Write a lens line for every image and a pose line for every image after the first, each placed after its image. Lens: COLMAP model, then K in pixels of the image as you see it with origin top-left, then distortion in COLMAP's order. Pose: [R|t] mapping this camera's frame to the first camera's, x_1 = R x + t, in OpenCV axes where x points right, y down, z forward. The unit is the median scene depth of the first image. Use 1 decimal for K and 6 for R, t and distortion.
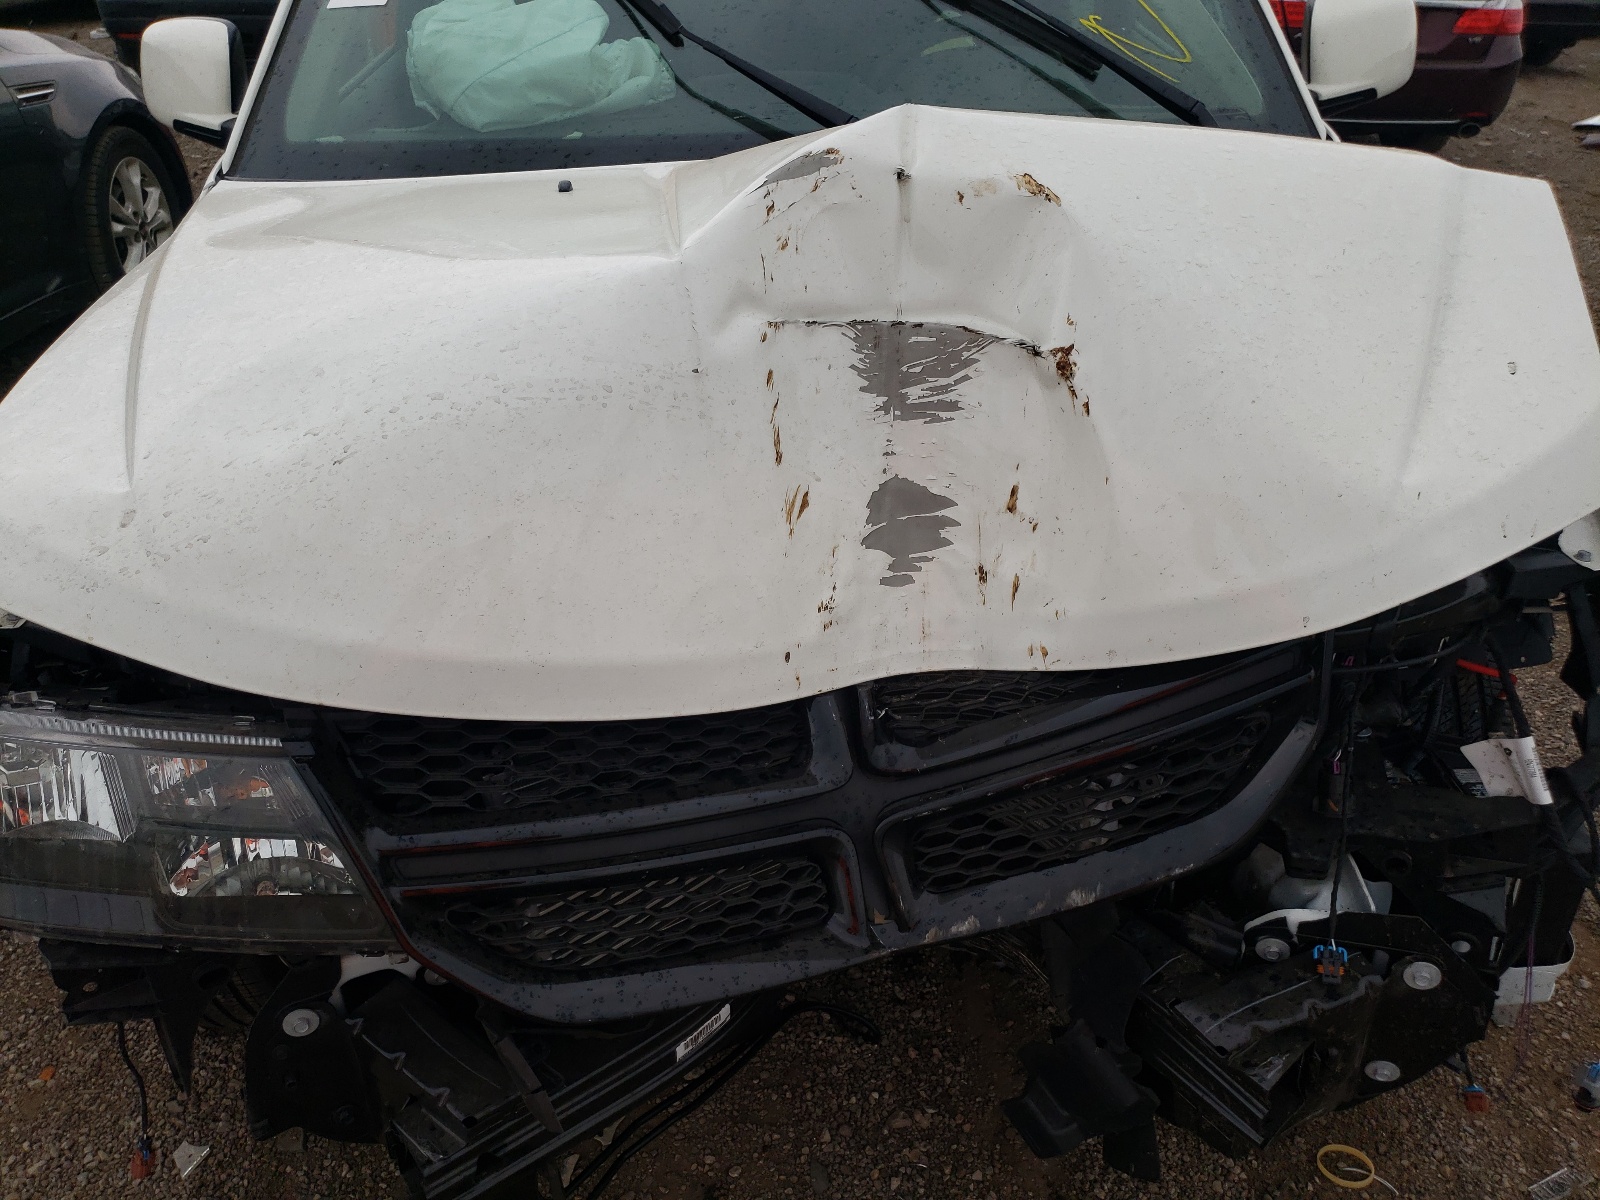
lens RADIAL K [[1189.5, 0, 800.0], [0, 1189.5, 600.0], [0, 0, 1]] dist [0.171511, -0.404555]
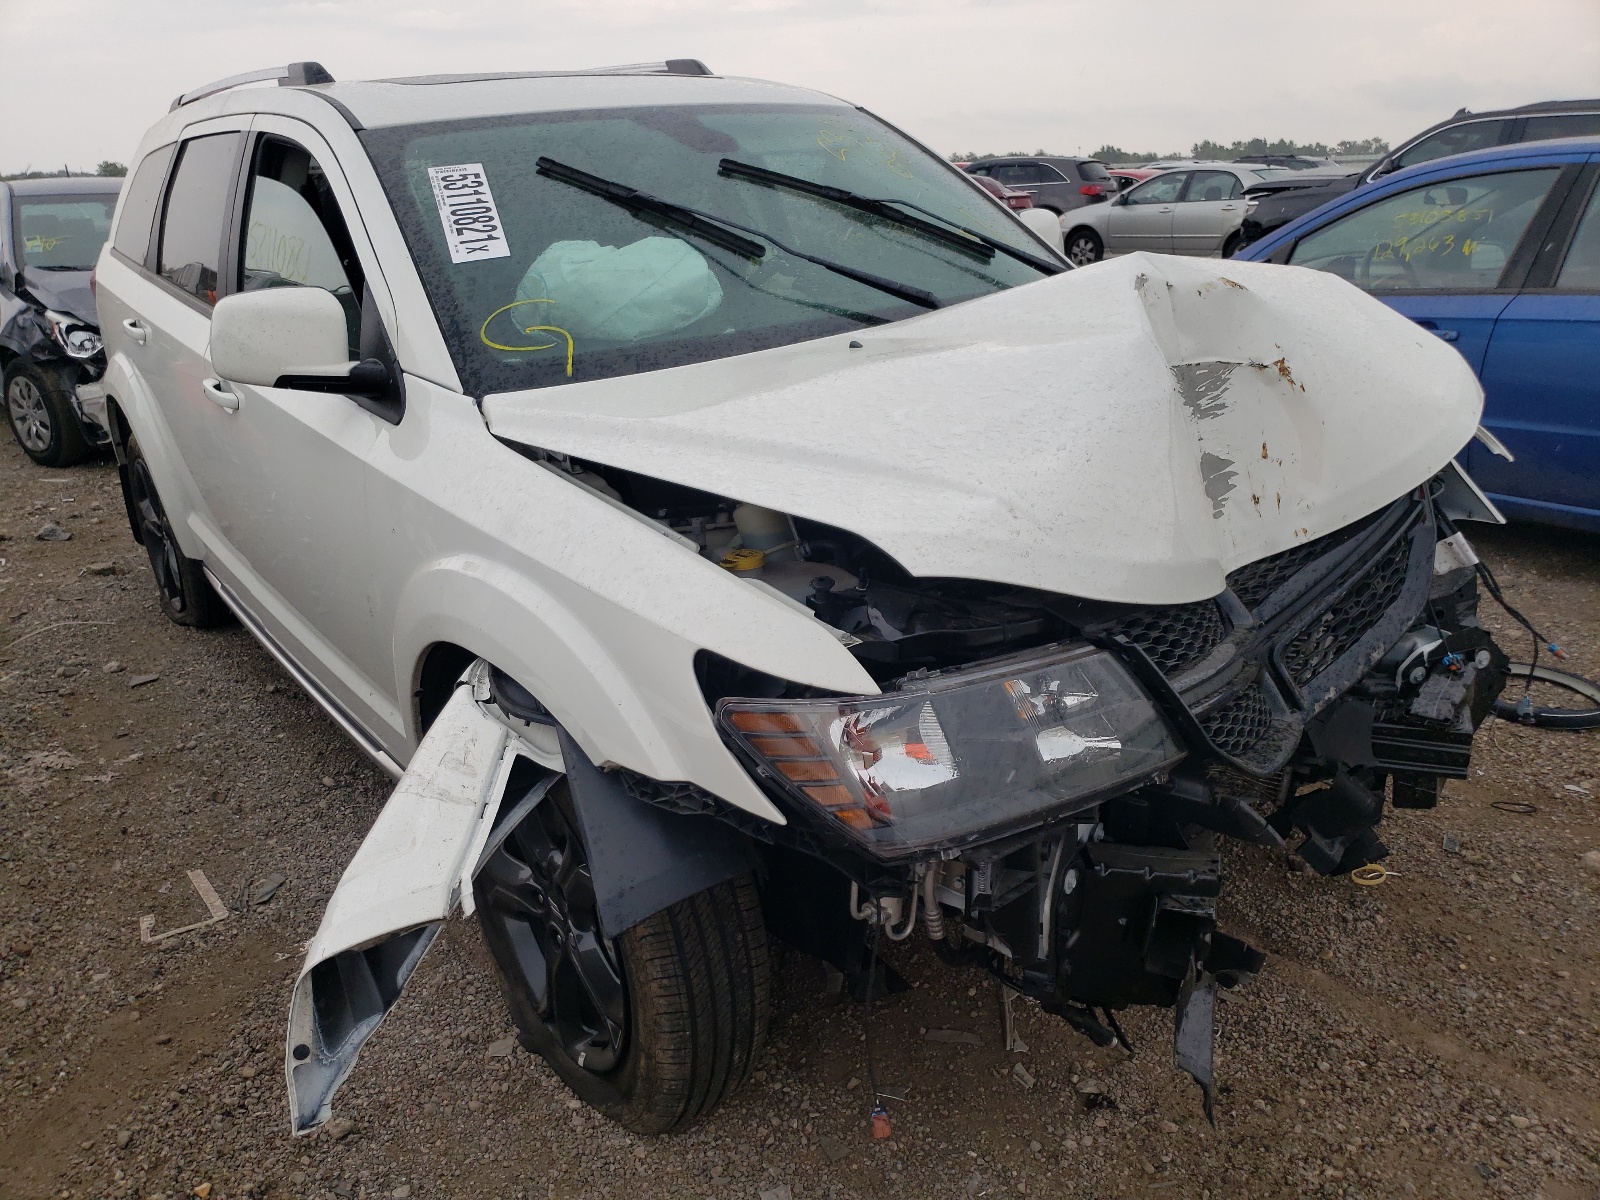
lens RADIAL K [[1189.5, 0, 800.0], [0, 1189.5, 600.0], [0, 0, 1]] dist [0.171511, -0.404555]
pose [[0.831454, -0.218387, 0.510872, -1.319450], [0.314791, 0.942849, -0.109280, 0.098842], [-0.457810, 0.251679, 0.852682, -0.133120]]
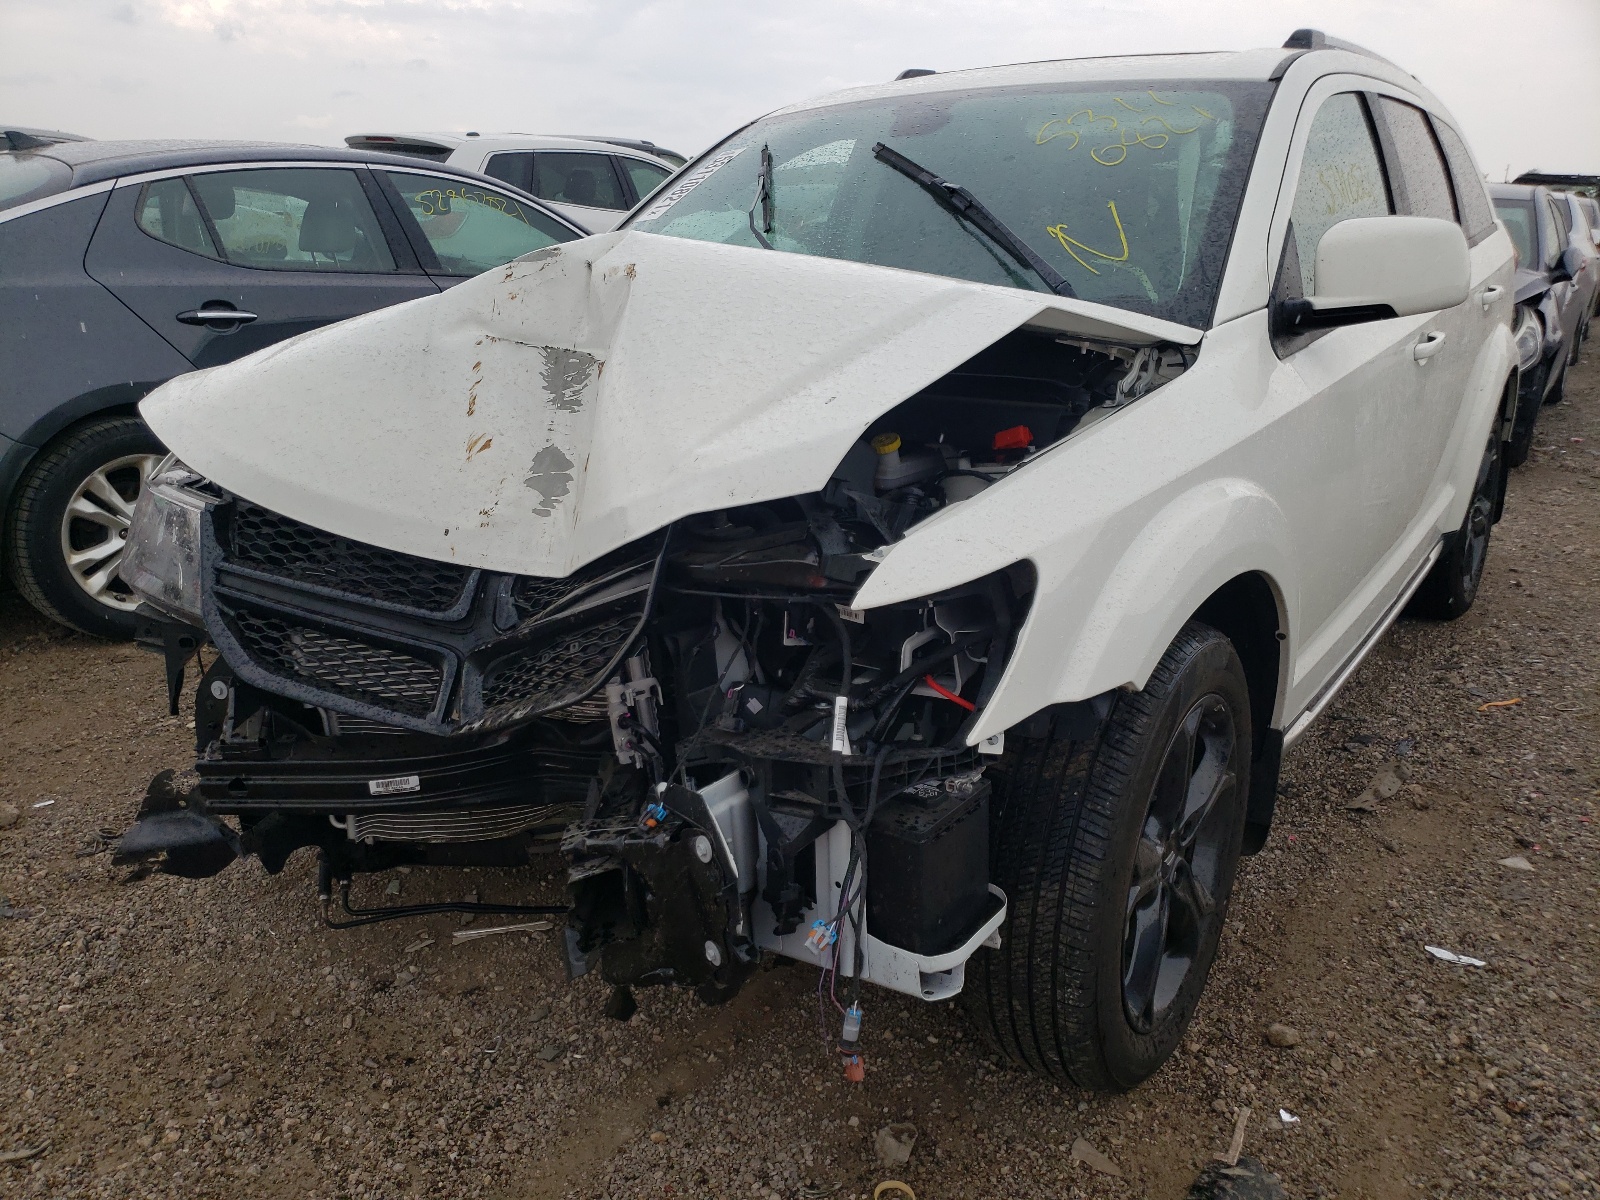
lens RADIAL K [[1189.5, 0, 800.0], [0, 1189.5, 600.0], [0, 0, 1]] dist [0.171511, -0.404555]
pose [[0.801077, 0.183149, -0.569852, 1.291573], [-0.305951, 0.943560, -0.126837, 0.190811], [0.514460, 0.275953, 0.811900, -0.053524]]
